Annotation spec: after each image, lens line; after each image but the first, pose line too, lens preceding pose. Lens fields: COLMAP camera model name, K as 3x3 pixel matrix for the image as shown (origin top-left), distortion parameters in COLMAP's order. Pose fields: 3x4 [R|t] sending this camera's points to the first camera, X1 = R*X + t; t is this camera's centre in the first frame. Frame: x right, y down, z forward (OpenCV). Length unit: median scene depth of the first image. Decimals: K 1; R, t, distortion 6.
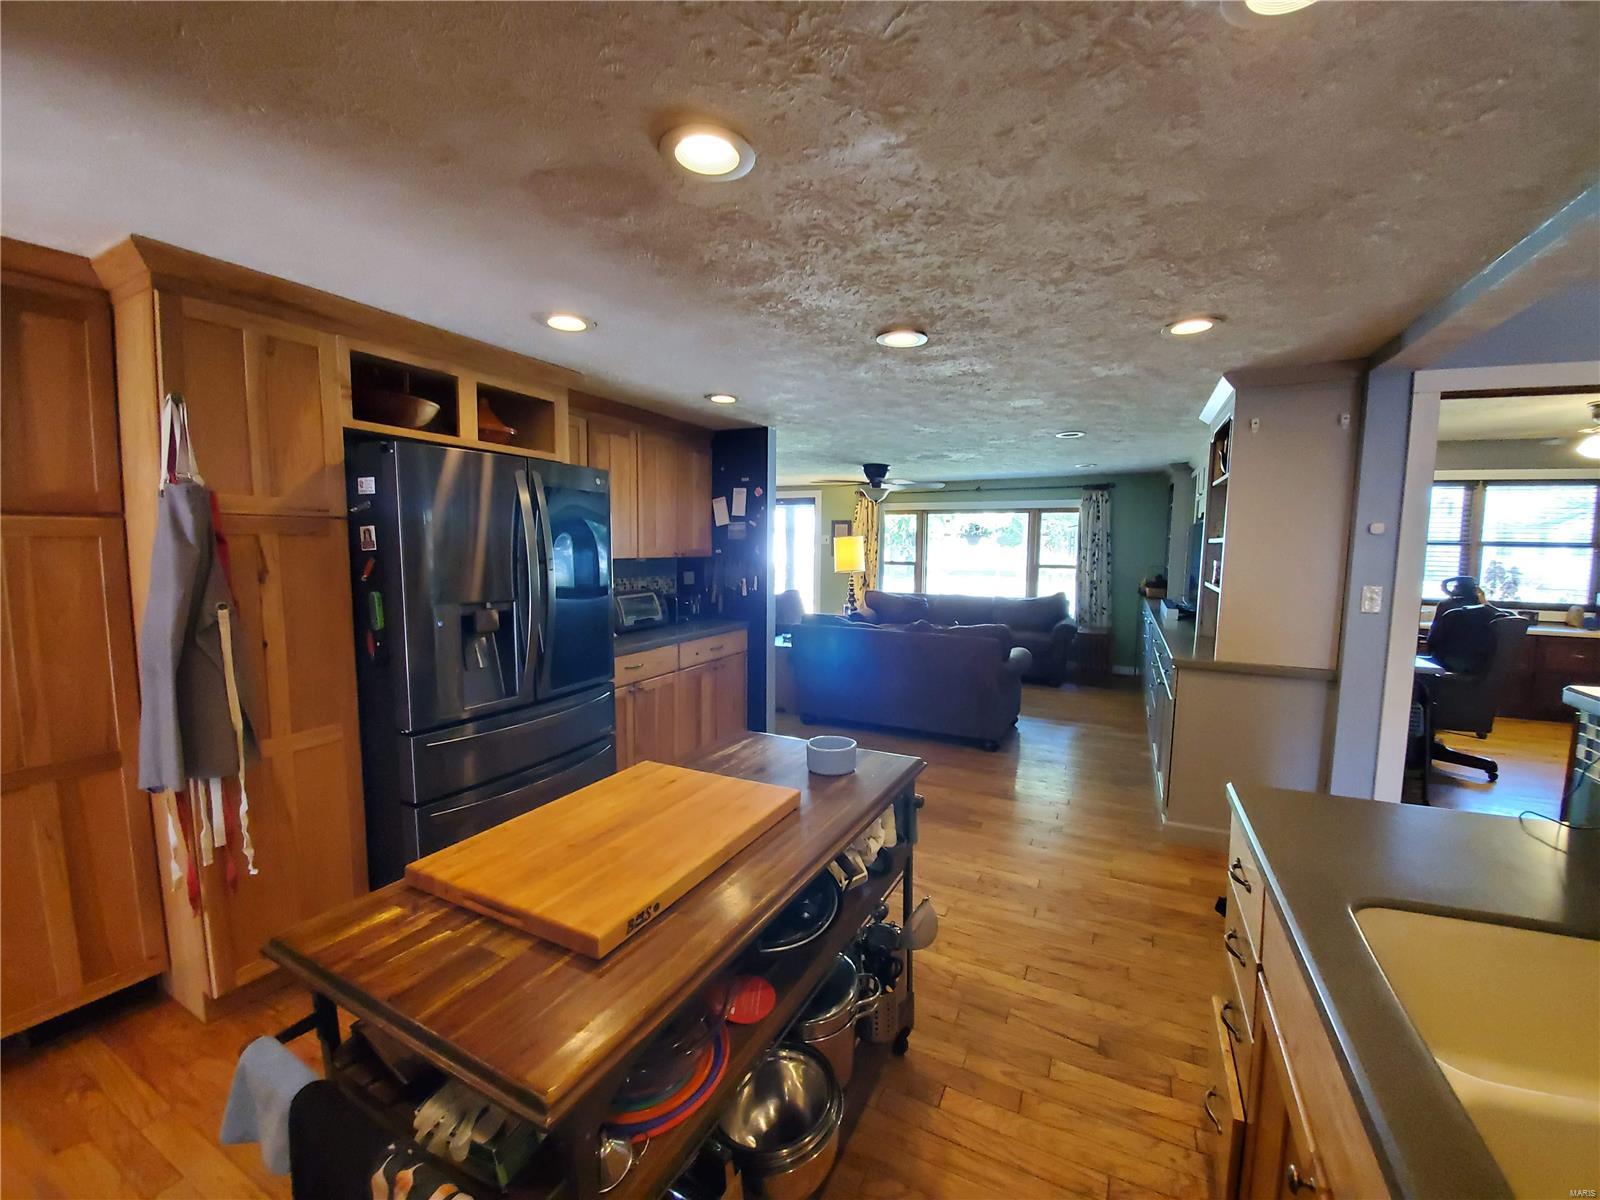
lens RADIAL K [[630.9, 0, 815.9], [0, 630.9, 603.3], [0, 0, 1]] dist [0.016332, -0.020566]
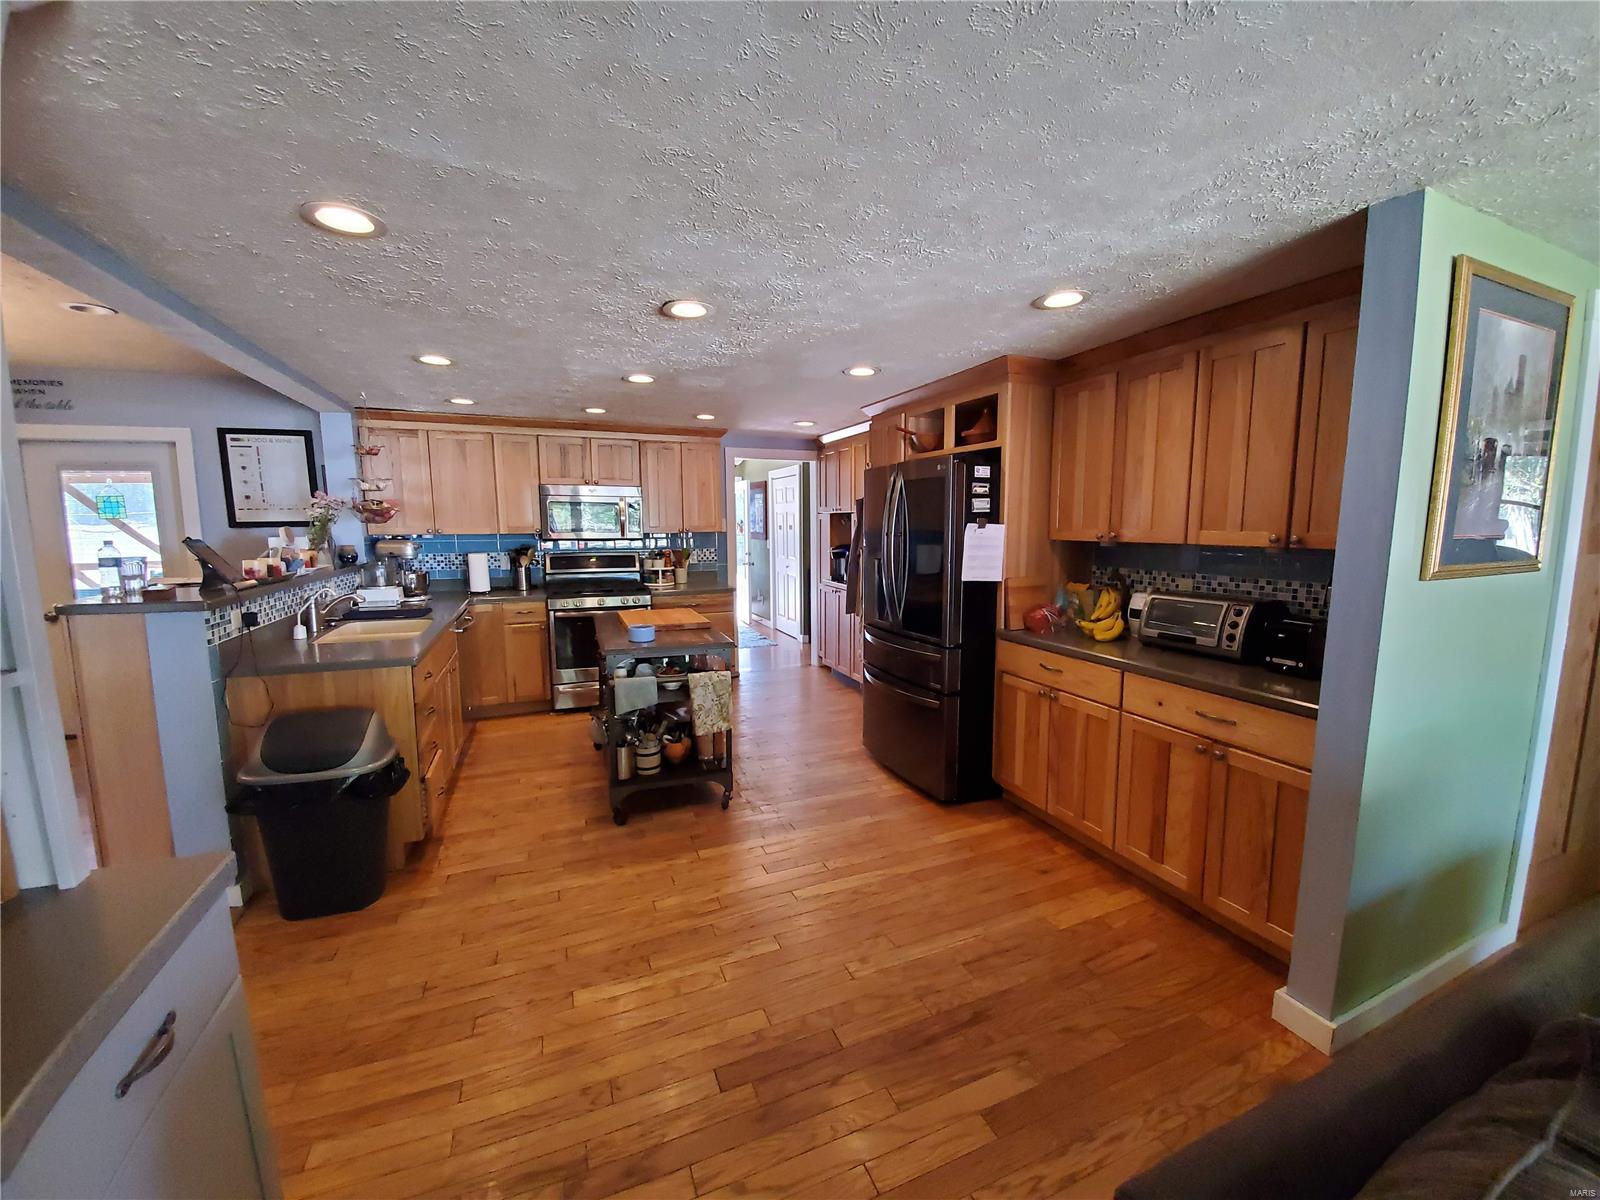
lens RADIAL K [[637.5, 0, 826.4], [0, 637.5, 604.9], [0, 0, 1]] dist [0.000158, -0.012182]
pose [[-0.648566, 0.089375, -0.755893, 0.751984], [-0.074448, 0.980872, 0.179854, -0.157676], [0.757509, 0.172922, -0.629507, 1.788237]]
